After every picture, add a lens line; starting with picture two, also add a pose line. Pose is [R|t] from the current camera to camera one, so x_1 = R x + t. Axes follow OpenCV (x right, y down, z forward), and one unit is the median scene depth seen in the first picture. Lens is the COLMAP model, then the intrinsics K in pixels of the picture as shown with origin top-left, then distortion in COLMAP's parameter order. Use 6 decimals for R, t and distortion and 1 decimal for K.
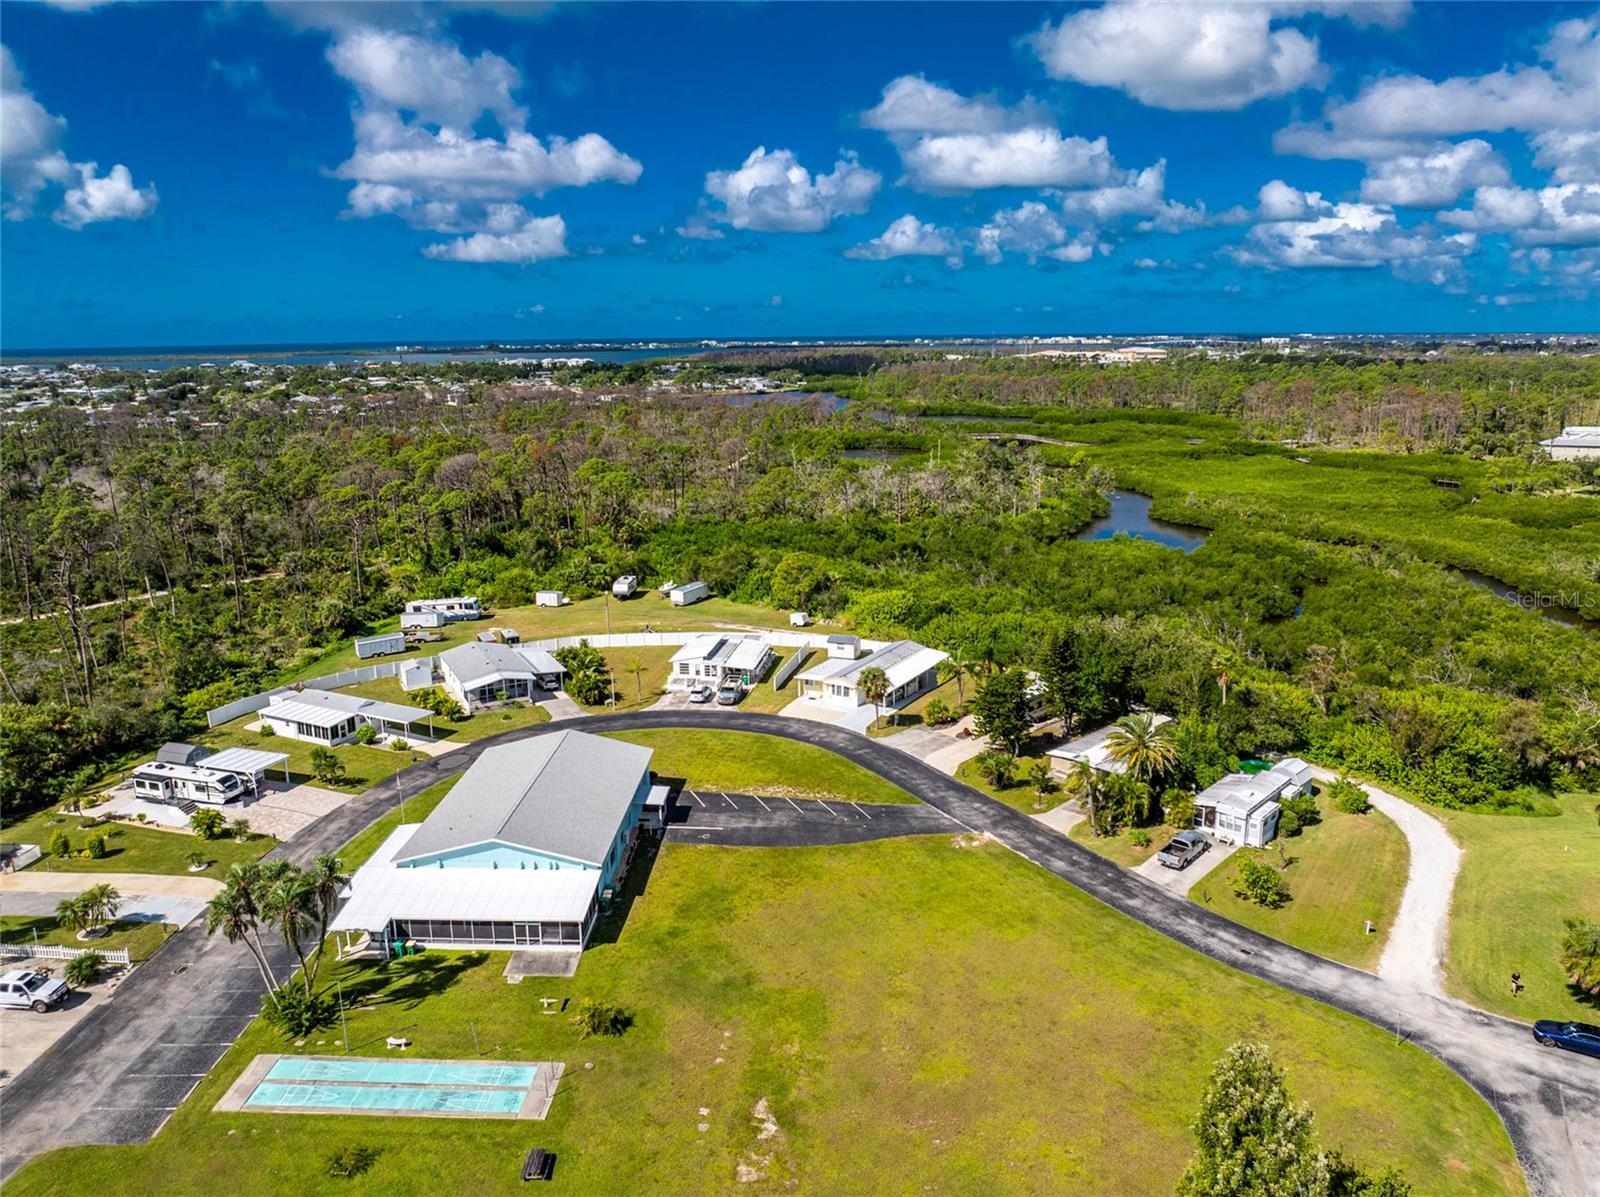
lens RADIAL K [[1116.3, 0, 800.0], [0, 1116.3, 598.5], [0, 0, 1]] dist [-0.028410, 0.008244]
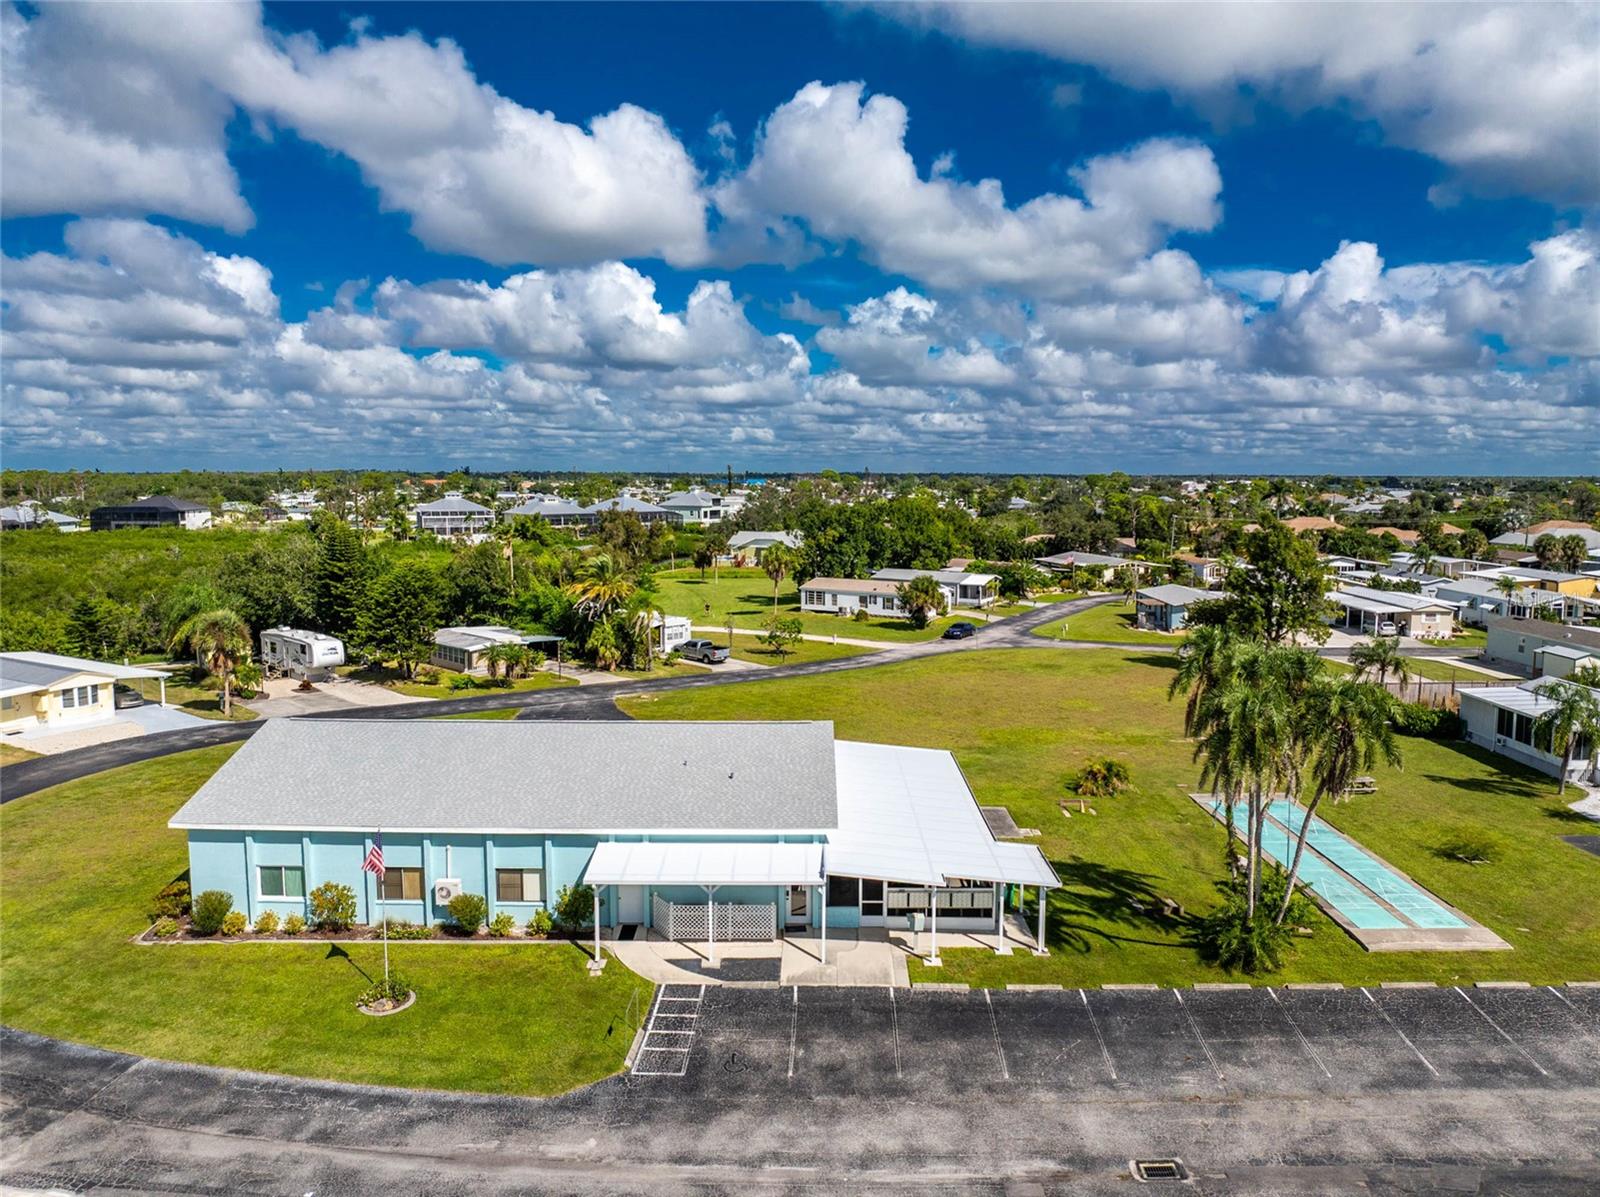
lens RADIAL K [[1116.3, 0, 800.0], [0, 1116.3, 598.5], [0, 0, 1]] dist [-0.028410, 0.008244]
pose [[-0.027073, -0.101084, 0.994509, -0.828748], [0.228009, 0.968024, 0.104599, 0.093828], [-0.973283, 0.229589, -0.003160, 1.004864]]
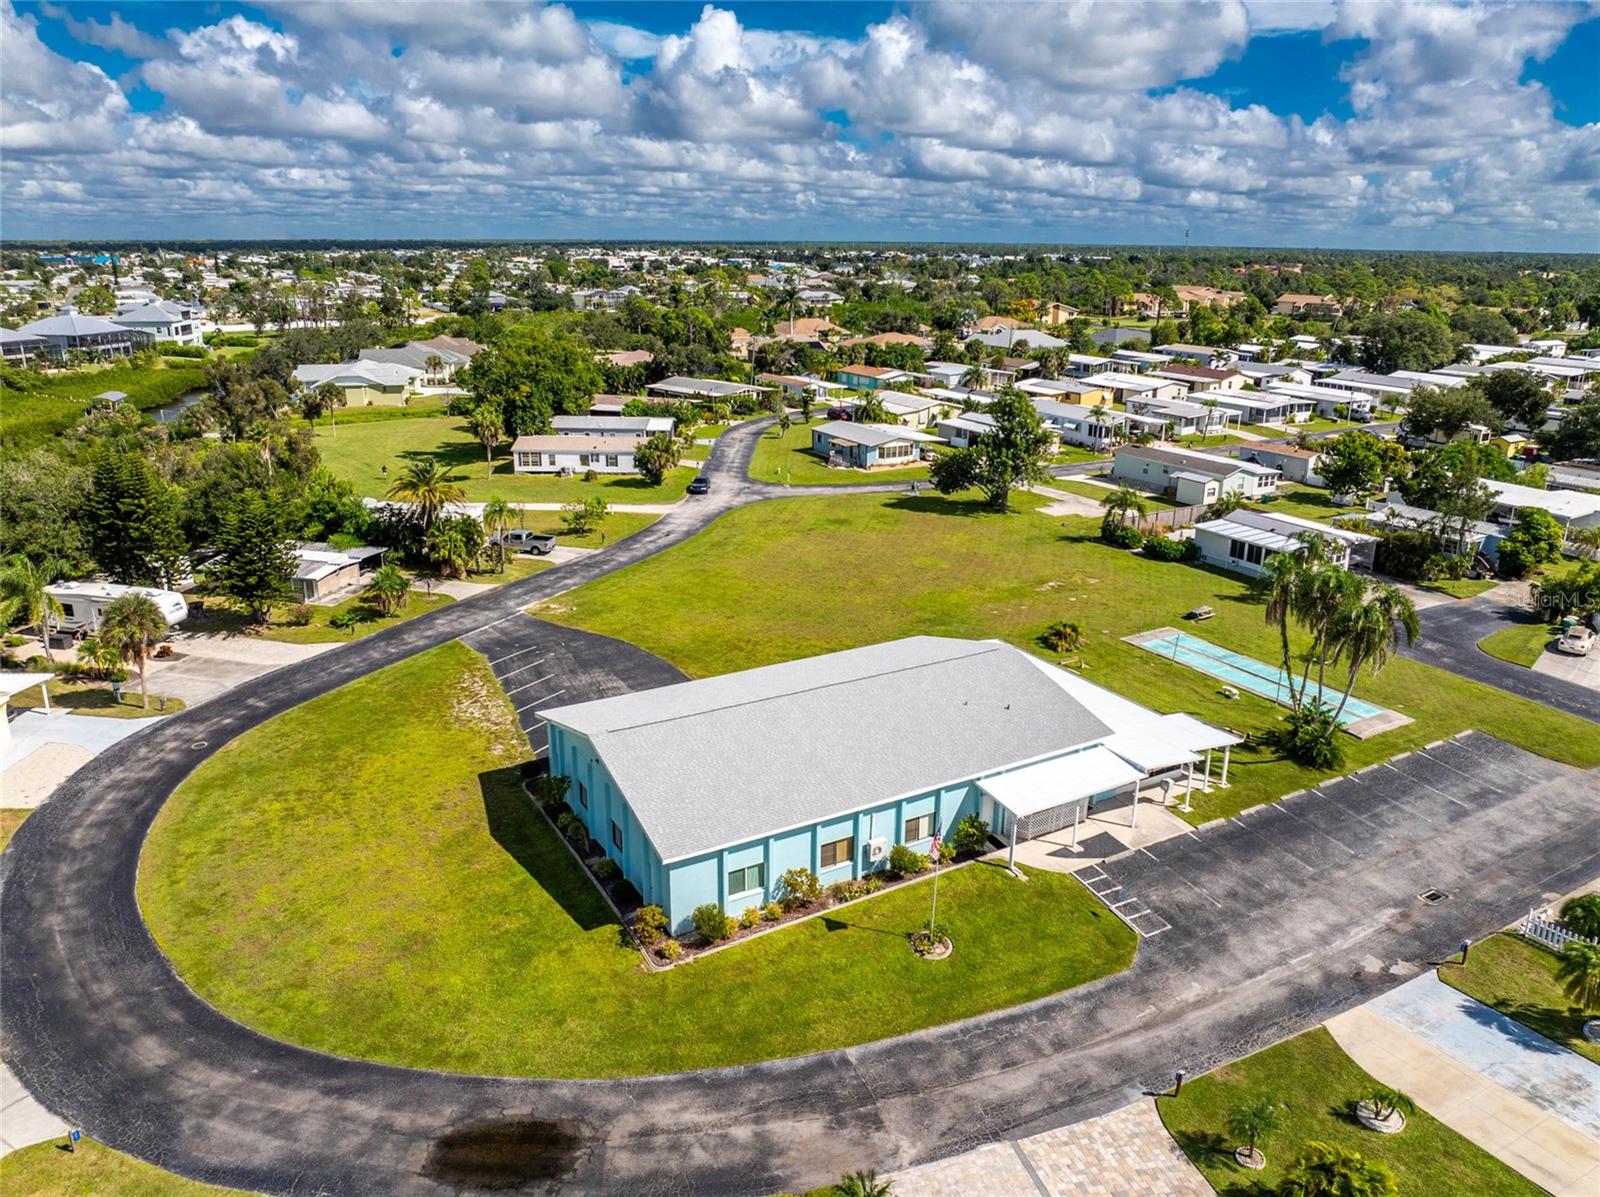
lens RADIAL K [[1116.3, 0, 800.0], [0, 1116.3, 598.5], [0, 0, 1]] dist [-0.028410, 0.008244]
pose [[-0.525950, -0.254023, 0.811695, -0.784567], [0.194010, 0.893363, 0.405293, -0.130756], [-0.828092, 0.370641, -0.420581, 1.407888]]
